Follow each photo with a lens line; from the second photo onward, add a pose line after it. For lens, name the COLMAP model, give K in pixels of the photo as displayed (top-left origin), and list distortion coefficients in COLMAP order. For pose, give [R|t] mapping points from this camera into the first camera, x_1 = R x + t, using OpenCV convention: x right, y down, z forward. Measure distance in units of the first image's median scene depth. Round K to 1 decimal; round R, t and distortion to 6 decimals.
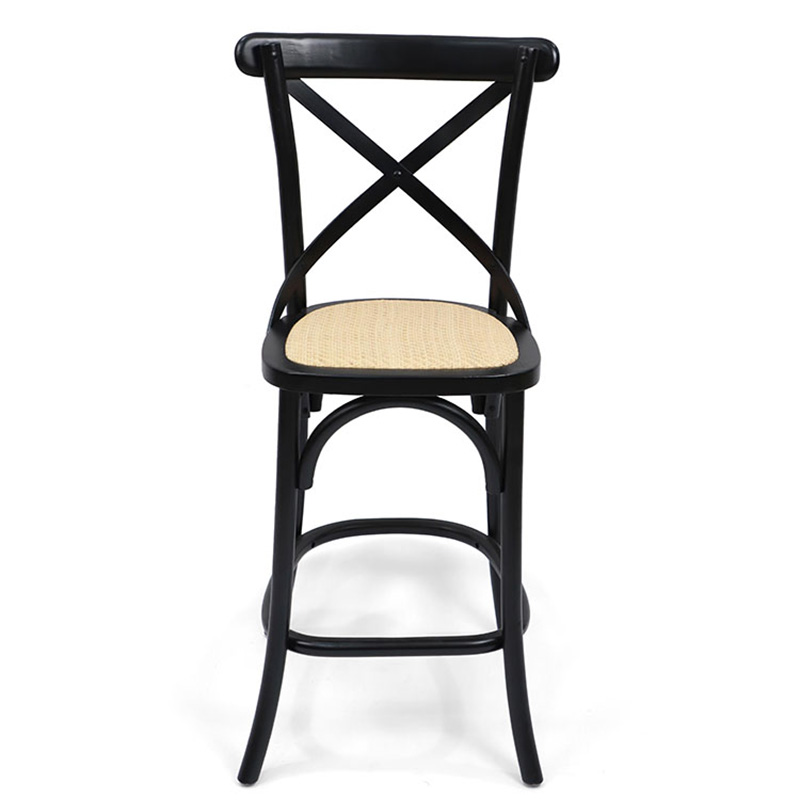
lens RADIAL K [[1240.4, 0, 397.9], [0, 1240.4, 399.1], [0, 0, 1]] dist [0.019738, 0.000000]
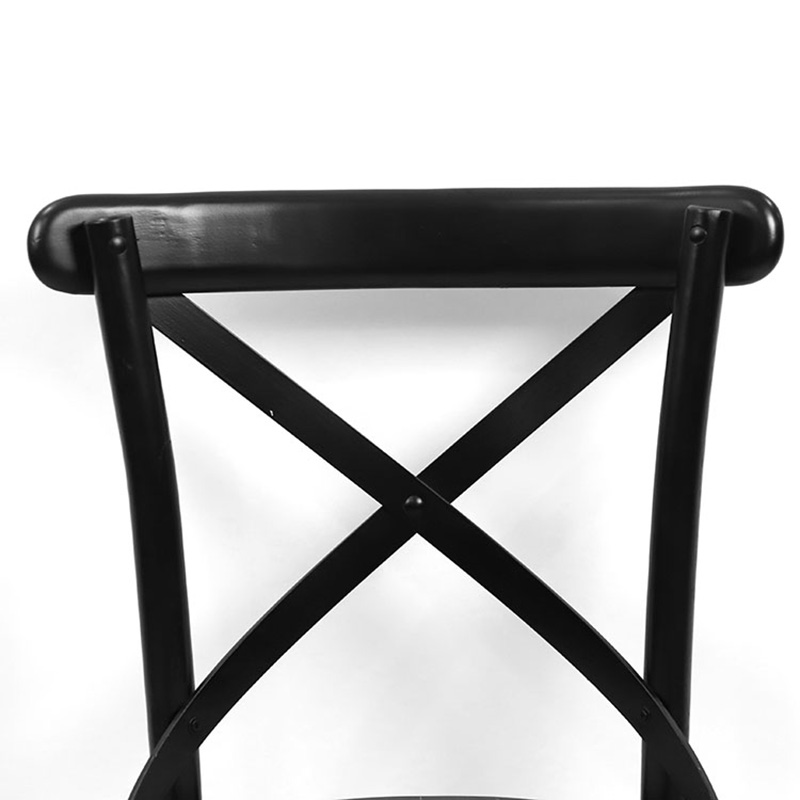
lens RADIAL K [[2076.1, 0, 401.6], [0, 2076.1, 398.5], [0, 0, 1]] dist [0.014820, 0.000000]
pose [[0.998106, -0.026375, -0.055574, 0.037473], [0.015555, 0.982272, -0.186816, -0.086317], [0.059517, 0.185598, 0.980822, 0.302857]]
